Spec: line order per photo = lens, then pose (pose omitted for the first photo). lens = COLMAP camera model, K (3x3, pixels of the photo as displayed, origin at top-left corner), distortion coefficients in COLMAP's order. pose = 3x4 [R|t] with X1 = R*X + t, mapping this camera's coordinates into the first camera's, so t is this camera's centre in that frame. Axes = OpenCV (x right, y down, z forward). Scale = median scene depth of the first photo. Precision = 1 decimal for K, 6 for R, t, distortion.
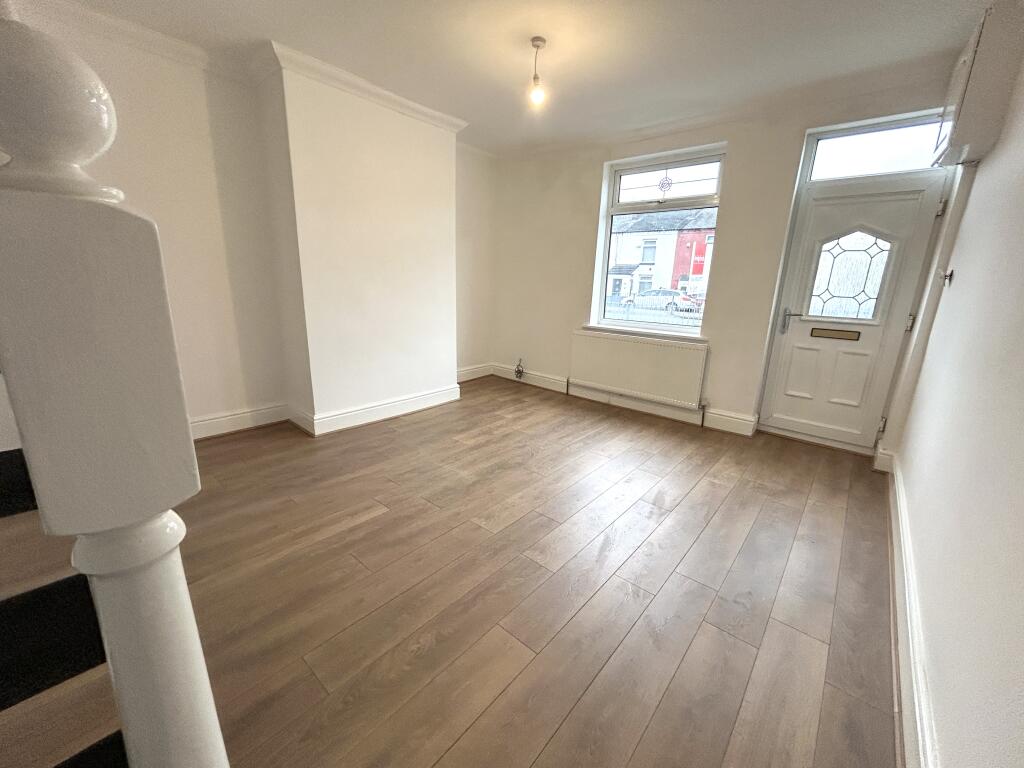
lens RADIAL K [[413.3, 0, 512.0], [0, 413.3, 384.0], [0, 0, 1]] dist [-0.000333, 0.000044]
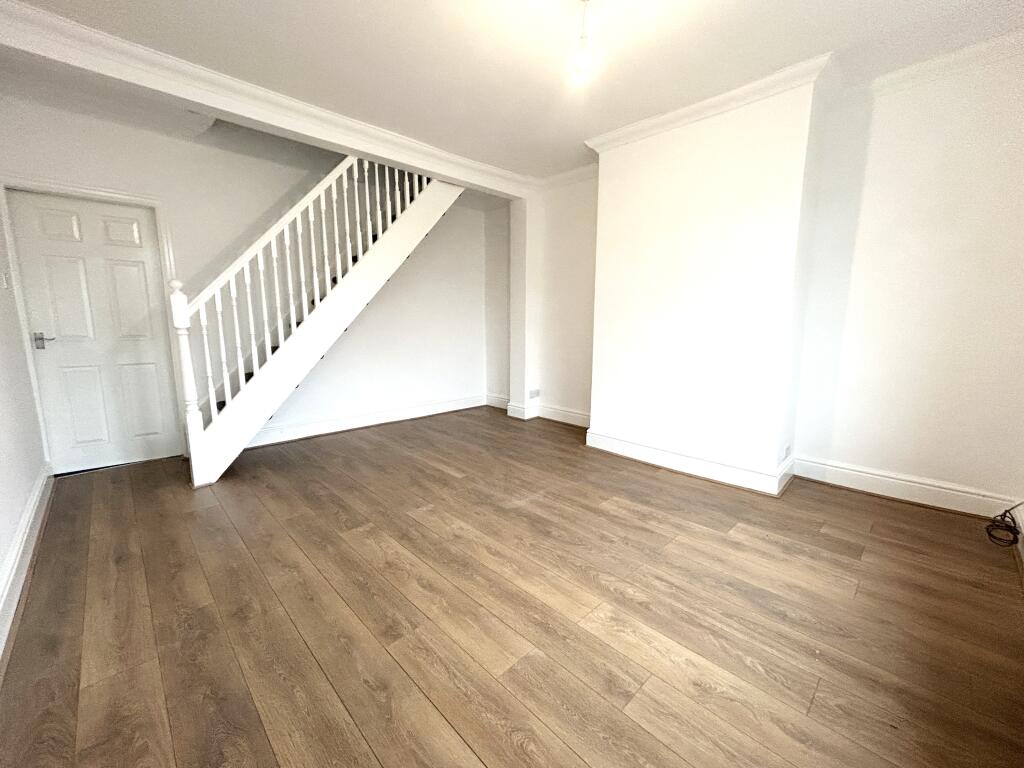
lens RADIAL K [[414.6, 0, 512.0], [0, 414.6, 384.0], [0, 0, 1]] dist [0.000666, 0.000174]
pose [[-0.088785, 0.118670, -0.988956, 0.632617], [-0.254687, 0.957166, 0.137720, -0.138278], [0.962939, 0.264102, -0.054759, 0.752060]]
